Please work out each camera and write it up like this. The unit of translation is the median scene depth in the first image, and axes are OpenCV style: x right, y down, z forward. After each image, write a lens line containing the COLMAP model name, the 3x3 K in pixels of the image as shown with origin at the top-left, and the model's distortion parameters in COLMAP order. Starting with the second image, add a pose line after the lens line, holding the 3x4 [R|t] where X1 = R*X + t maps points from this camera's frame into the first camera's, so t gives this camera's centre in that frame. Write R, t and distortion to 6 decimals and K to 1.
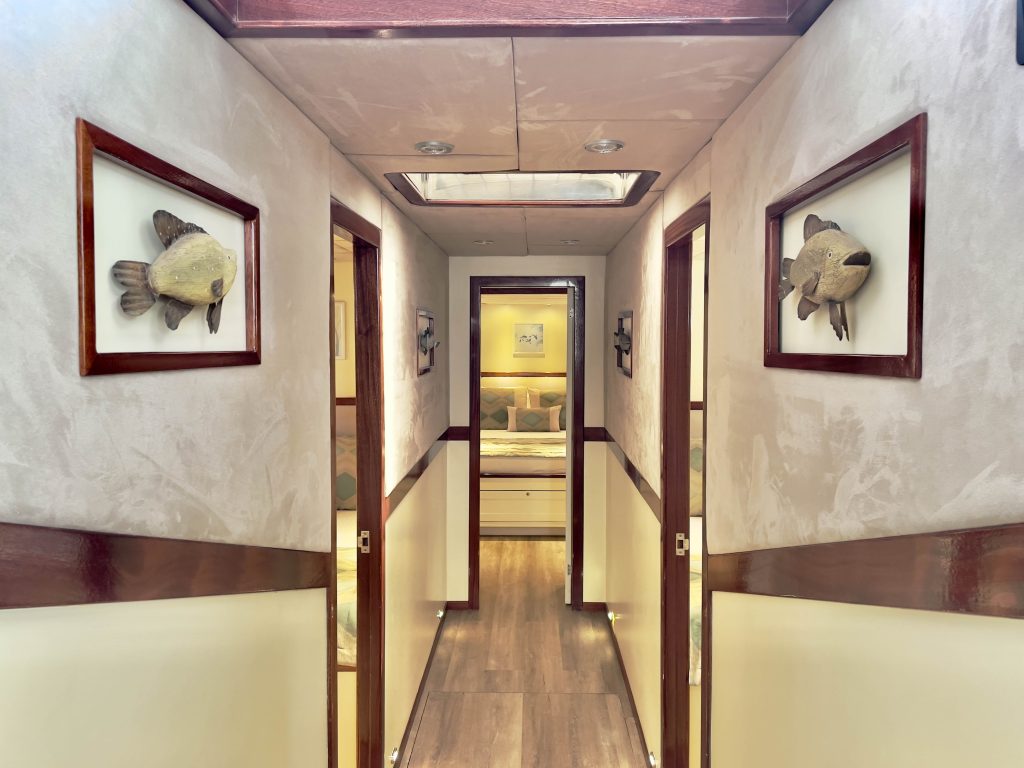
lens RADIAL K [[819.9, 0, 515.2], [0, 819.9, 366.2], [0, 0, 1]] dist [0.087483, -0.153944]
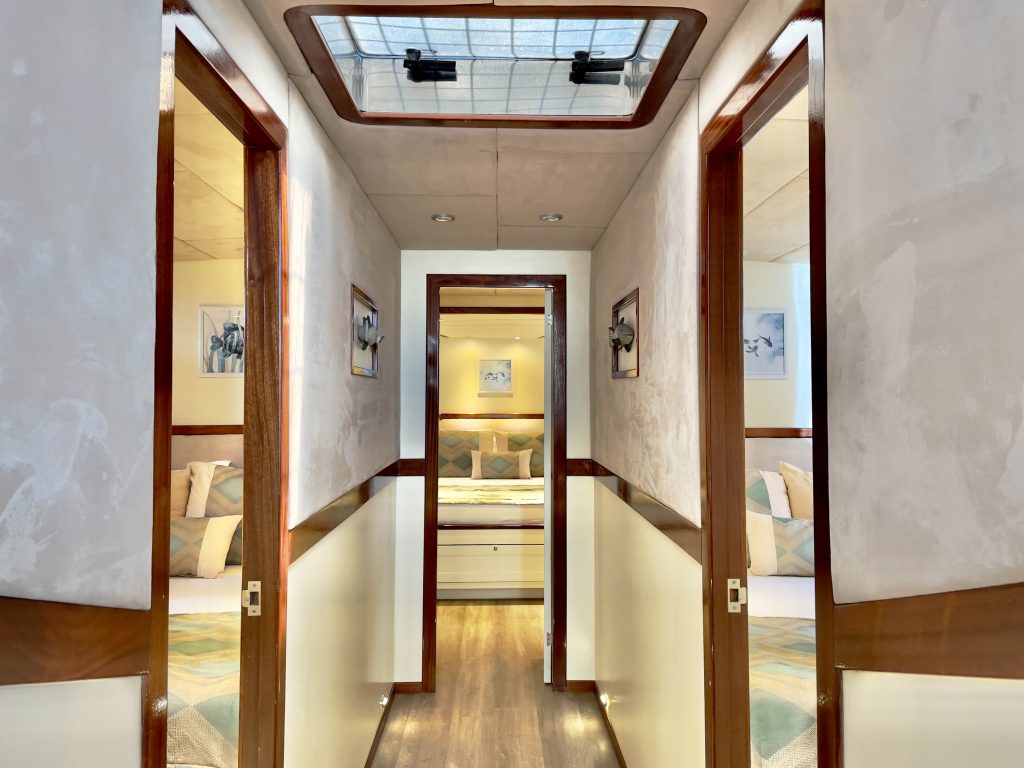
lens RADIAL K [[819.9, 0, 515.2], [0, 819.9, 366.2], [0, 0, 1]] dist [0.087483, -0.153944]
pose [[0.998974, -0.000001, 0.045289, -0.003607], [0.003602, 0.996834, -0.079430, 0.048004], [-0.045146, 0.079512, 0.995811, 0.188113]]
